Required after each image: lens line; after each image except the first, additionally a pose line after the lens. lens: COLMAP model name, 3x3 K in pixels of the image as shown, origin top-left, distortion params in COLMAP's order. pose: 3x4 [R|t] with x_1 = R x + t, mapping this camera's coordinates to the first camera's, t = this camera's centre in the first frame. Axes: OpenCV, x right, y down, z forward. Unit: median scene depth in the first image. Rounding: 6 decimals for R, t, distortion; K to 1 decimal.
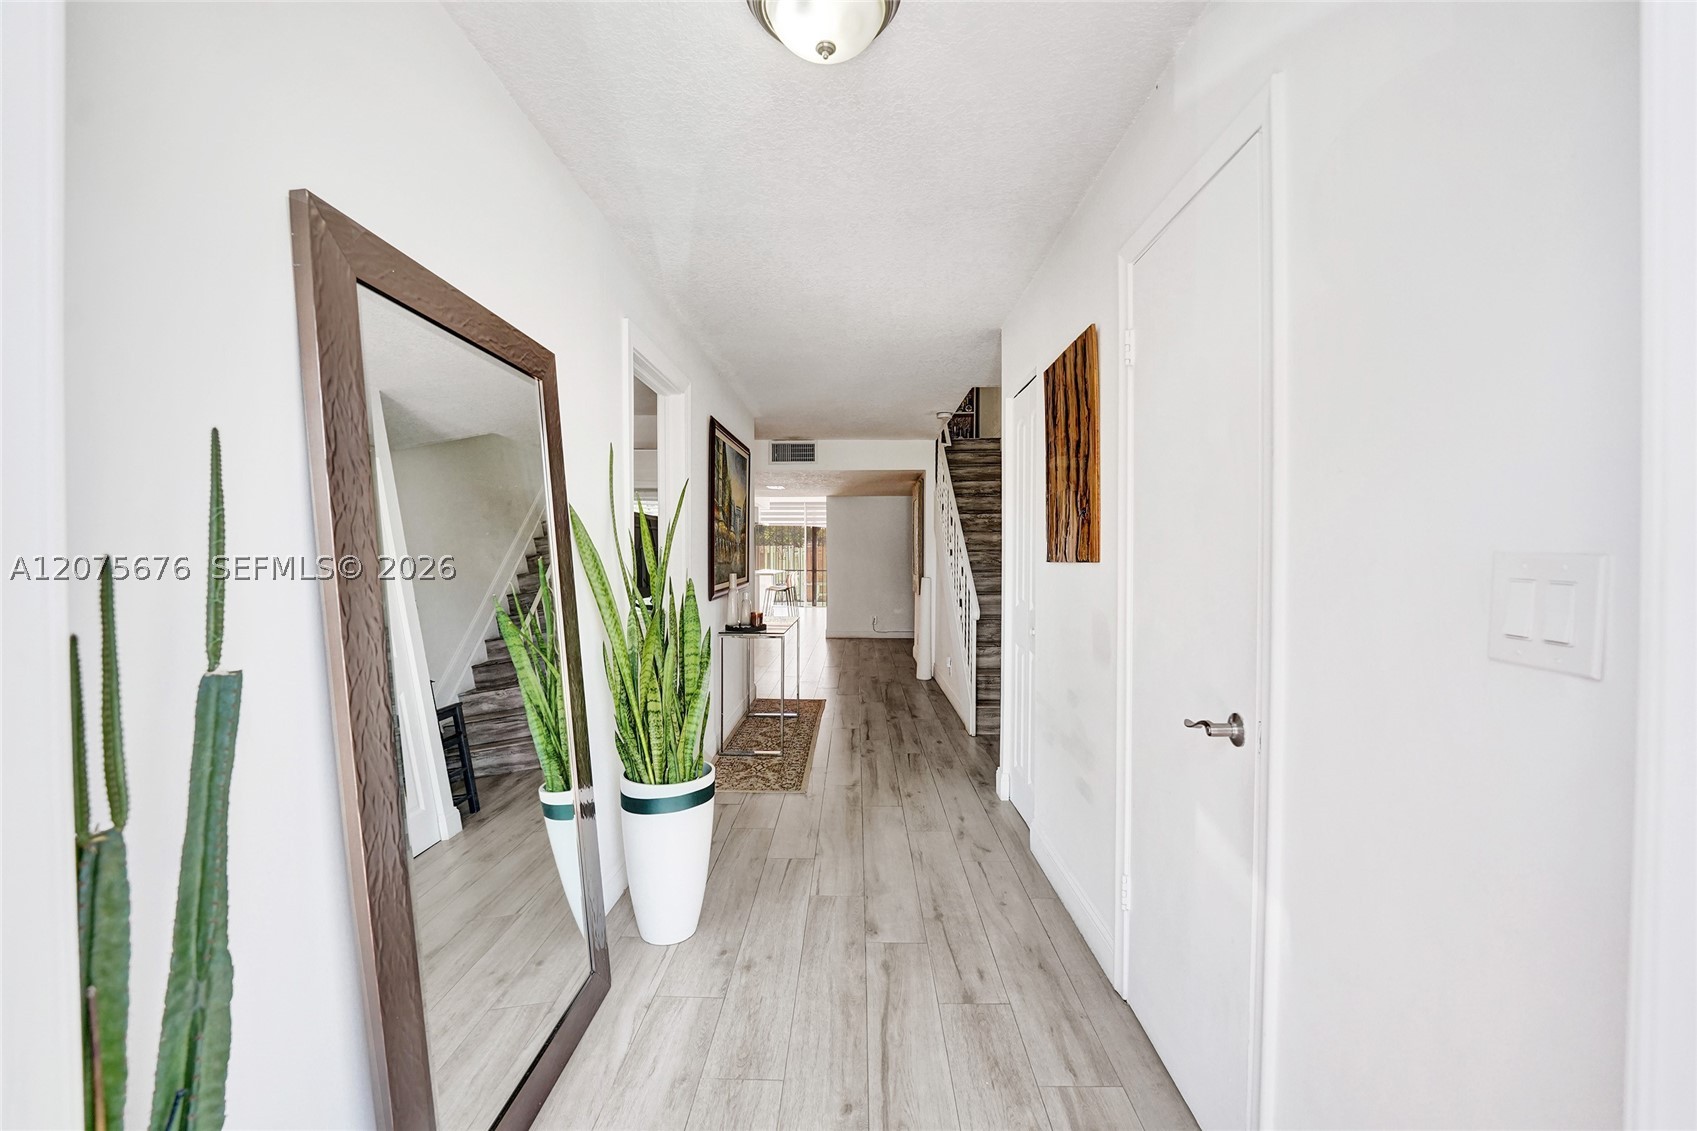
lens RADIAL K [[695.0, 0, 845.2], [0, 695.0, 562.9], [0, 0, 1]] dist [-0.024083, 0.000734]
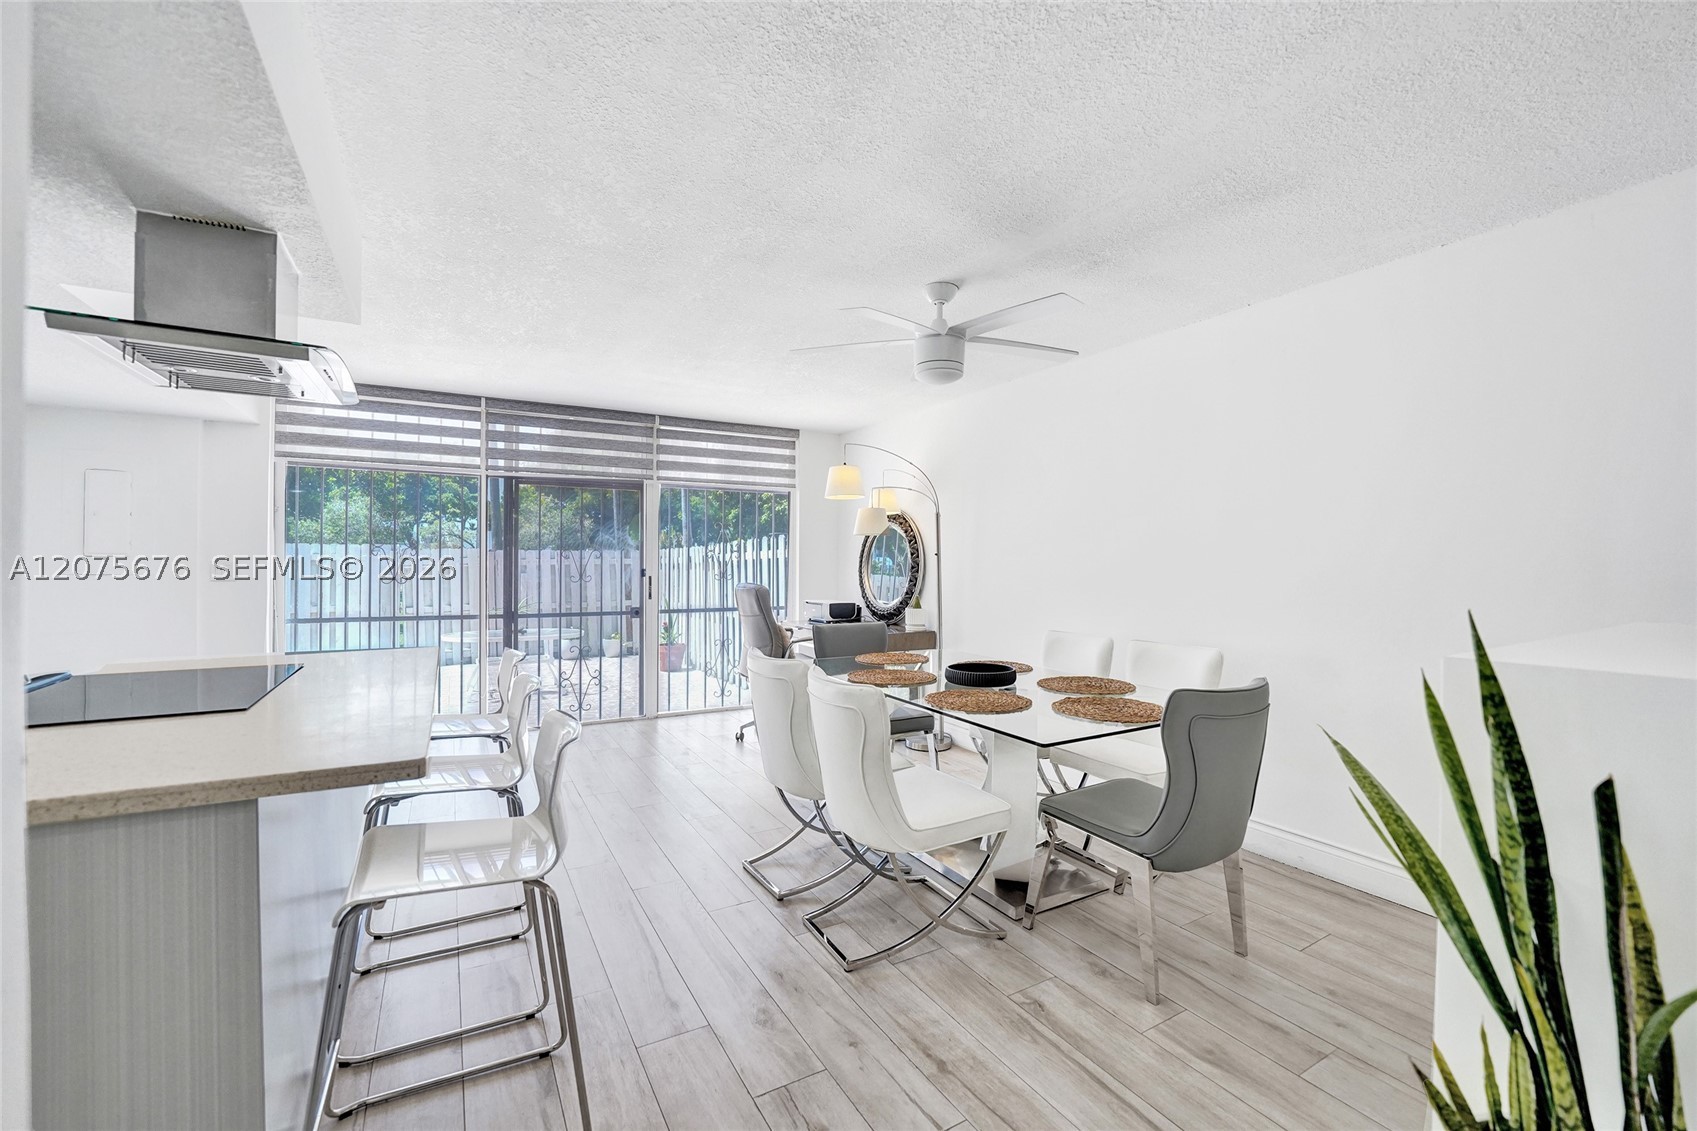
lens RADIAL K [[695.0, 0, 845.2], [0, 695.0, 562.9], [0, 0, 1]] dist [-0.024083, 0.000734]
pose [[0.859163, 0.003685, 0.511689, -0.221520], [0.002206, 0.999938, -0.010905, -0.025300], [-0.511697, 0.010498, 0.859102, 1.874128]]
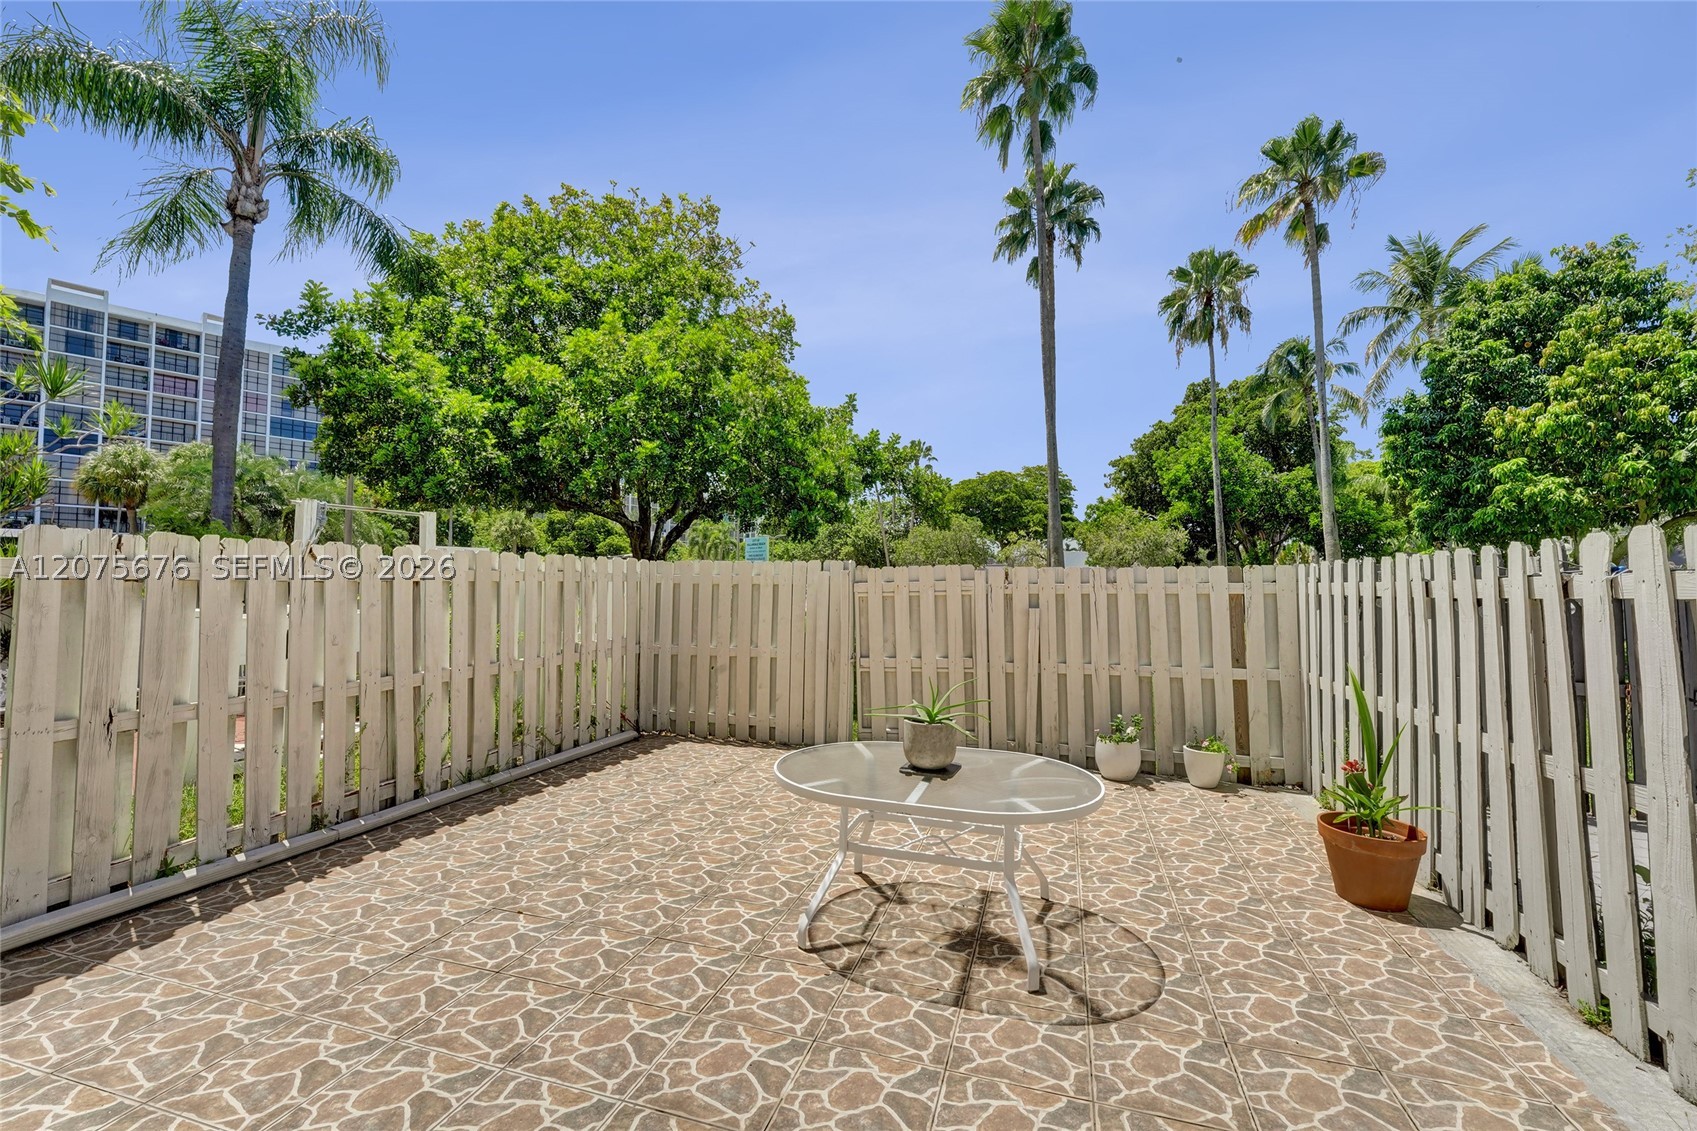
lens RADIAL K [[696.0, 0, 848.5], [0, 696.0, 565.5], [0, 0, 1]] dist [-0.001332, 0.000023]
pose [[0.962644, 0.001887, -0.270763, 0.019671], [-0.010990, 0.999424, -0.032106, -0.050033], [0.270546, 0.033882, 0.962111, 2.904556]]
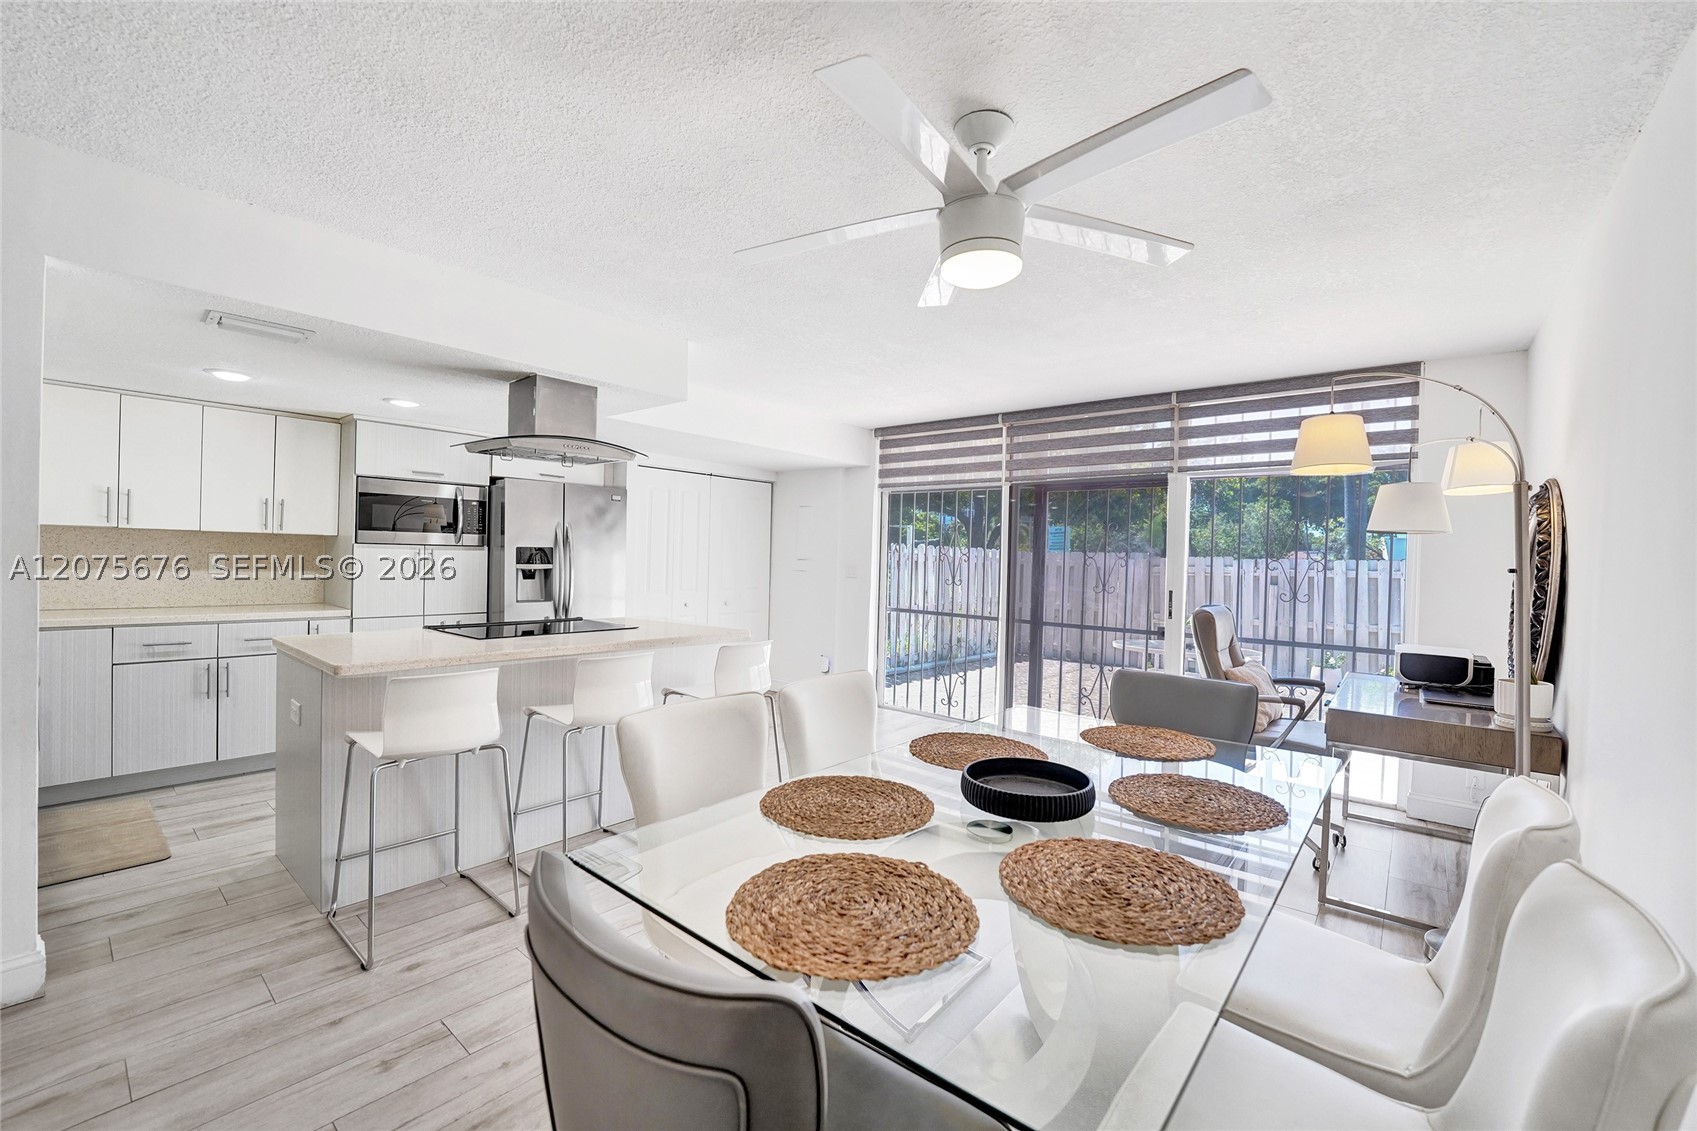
lens RADIAL K [[695.0, 0, 845.2], [0, 695.0, 562.9], [0, 0, 1]] dist [-0.024083, 0.000734]
pose [[0.775781, 0.024721, -0.630517, 0.266352], [-0.033482, 0.999437, -0.002010, -0.035859], [0.630113, 0.022670, 0.776173, 2.005031]]
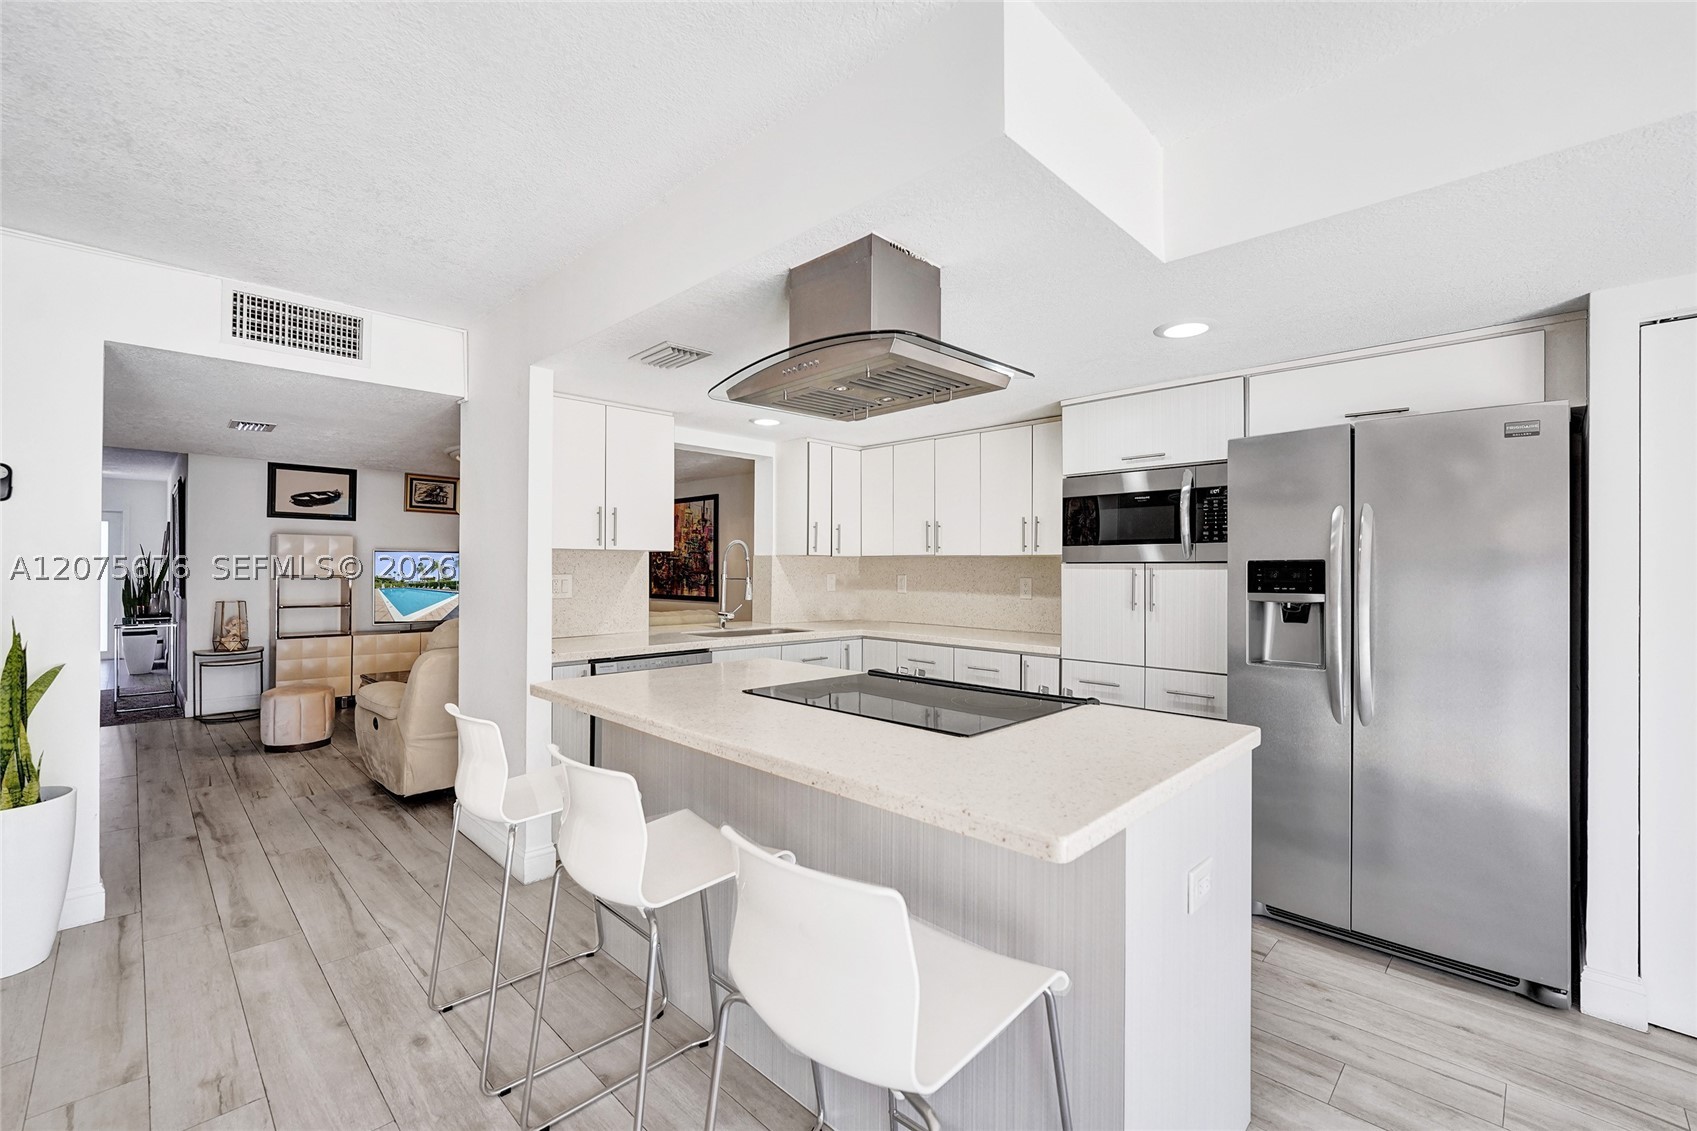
lens RADIAL K [[720.7, 0, 849.7], [0, 720.7, 563.9], [0, 0, 1]] dist [-0.010699, 0.000060]
pose [[-0.689077, -0.010313, -0.724615, -0.050505], [-0.014848, 0.999890, -0.000111, -0.037404], [0.724536, 0.010682, -0.689154, 2.549180]]
